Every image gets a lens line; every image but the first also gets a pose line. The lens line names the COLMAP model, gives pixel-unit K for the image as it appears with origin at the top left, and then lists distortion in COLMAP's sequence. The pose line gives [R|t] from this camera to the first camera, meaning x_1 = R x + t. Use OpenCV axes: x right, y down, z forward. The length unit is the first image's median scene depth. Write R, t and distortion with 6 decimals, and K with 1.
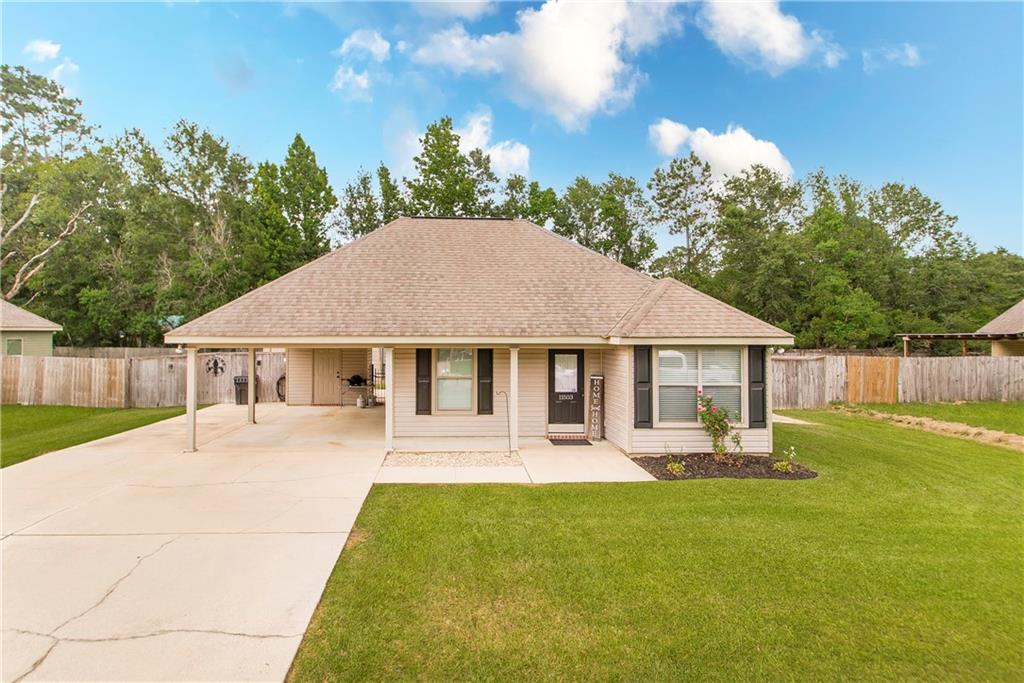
lens RADIAL K [[518.6, 0, 512.0], [0, 518.6, 341.5], [0, 0, 1]] dist [-0.035547, -0.000238]
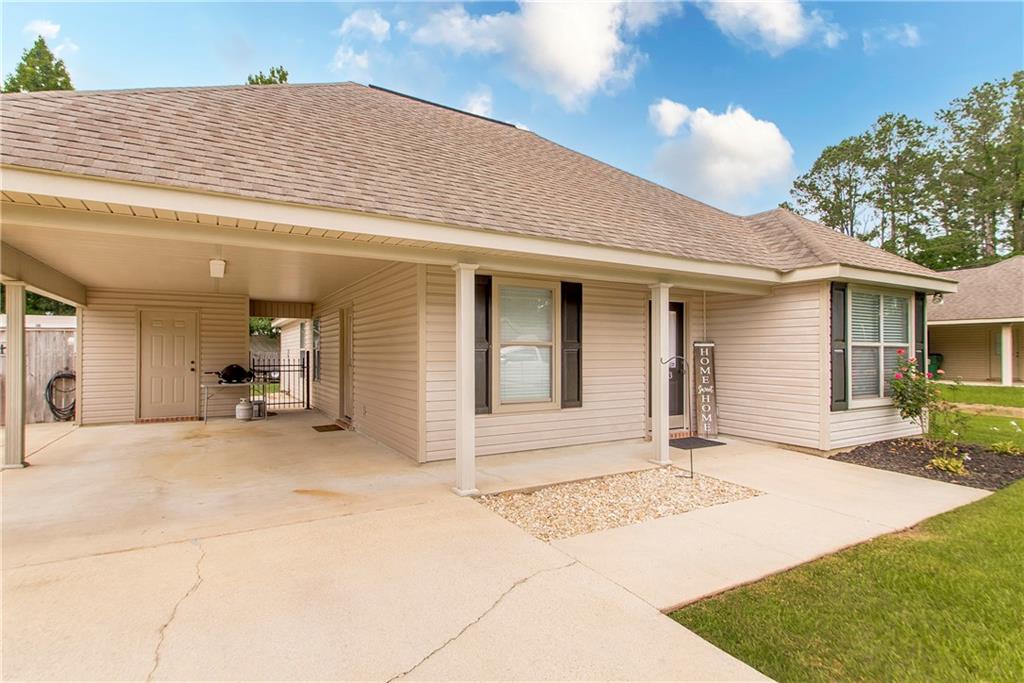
lens RADIAL K [[490.1, 0, 512.0], [0, 490.1, 341.5], [0, 0, 1]] dist [-0.000771, 0.000054]
pose [[0.917254, -0.002170, 0.398297, -0.328615], [0.013140, 0.999606, -0.024816, 0.079507], [-0.398086, 0.027996, 0.916921, 0.521491]]
